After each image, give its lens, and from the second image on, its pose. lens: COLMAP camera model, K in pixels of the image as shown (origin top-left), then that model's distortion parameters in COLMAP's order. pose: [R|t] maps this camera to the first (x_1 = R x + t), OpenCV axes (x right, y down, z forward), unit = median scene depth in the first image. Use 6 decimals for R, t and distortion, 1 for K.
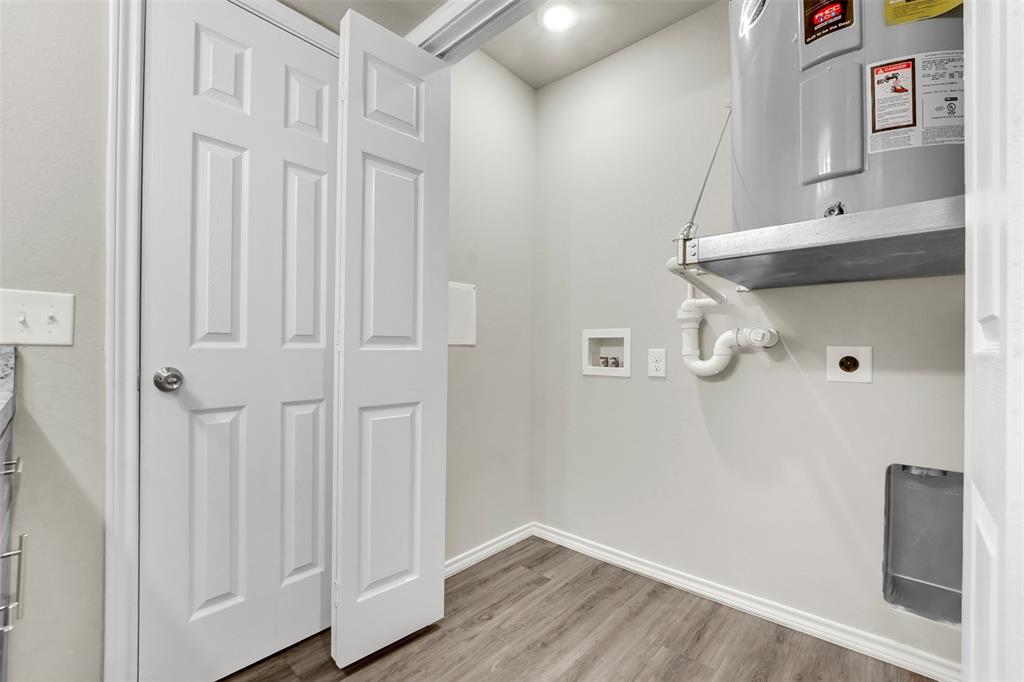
lens RADIAL K [[430.4, 0, 517.8], [0, 430.4, 347.6], [0, 0, 1]] dist [-0.025855, 0.001501]
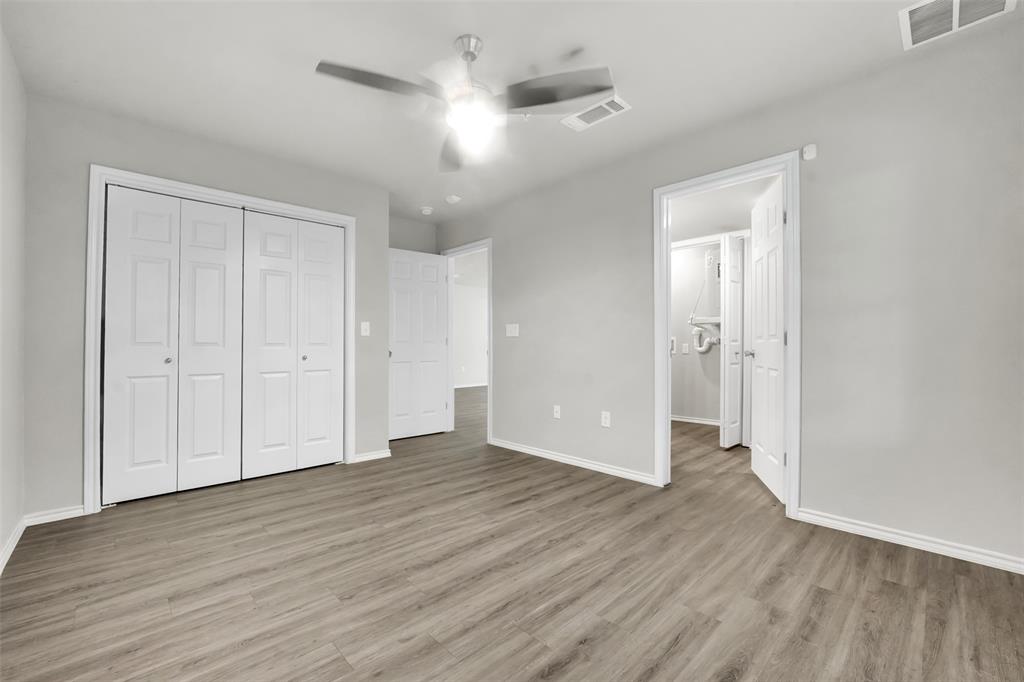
lens RADIAL K [[430.4, 0, 515.1], [0, 430.4, 342.3], [0, 0, 1]] dist [-0.025855, 0.001501]
pose [[0.996538, 0.000533, -0.083140, -0.687753], [-0.000837, 0.999993, -0.003622, 0.004761], [0.083137, 0.003679, 0.996531, -2.331094]]
